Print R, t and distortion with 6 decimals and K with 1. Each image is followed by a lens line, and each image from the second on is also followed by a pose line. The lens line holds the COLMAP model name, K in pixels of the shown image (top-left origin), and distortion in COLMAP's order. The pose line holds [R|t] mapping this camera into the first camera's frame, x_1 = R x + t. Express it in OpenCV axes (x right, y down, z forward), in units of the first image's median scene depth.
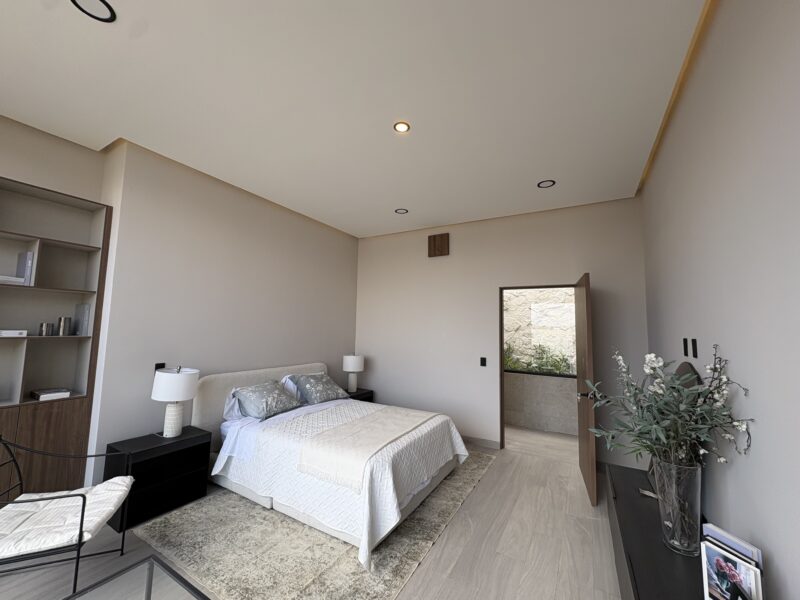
lens RADIAL K [[318.6, 0, 401.5], [0, 318.6, 304.3], [0, 0, 1]] dist [0.000293, -0.000013]
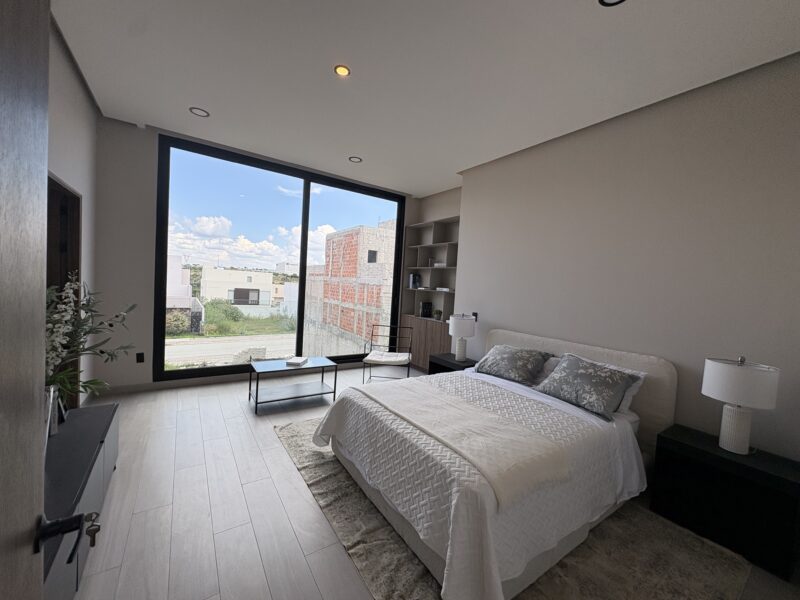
lens RADIAL K [[318.6, 0, 401.5], [0, 318.6, 304.3], [0, 0, 1]] dist [0.000293, -0.000013]
pose [[-0.425371, 0.002365, -0.905016, 0.612138], [-0.011575, 0.999901, 0.008054, 0.132406], [0.904945, 0.013901, -0.425301, 1.200249]]
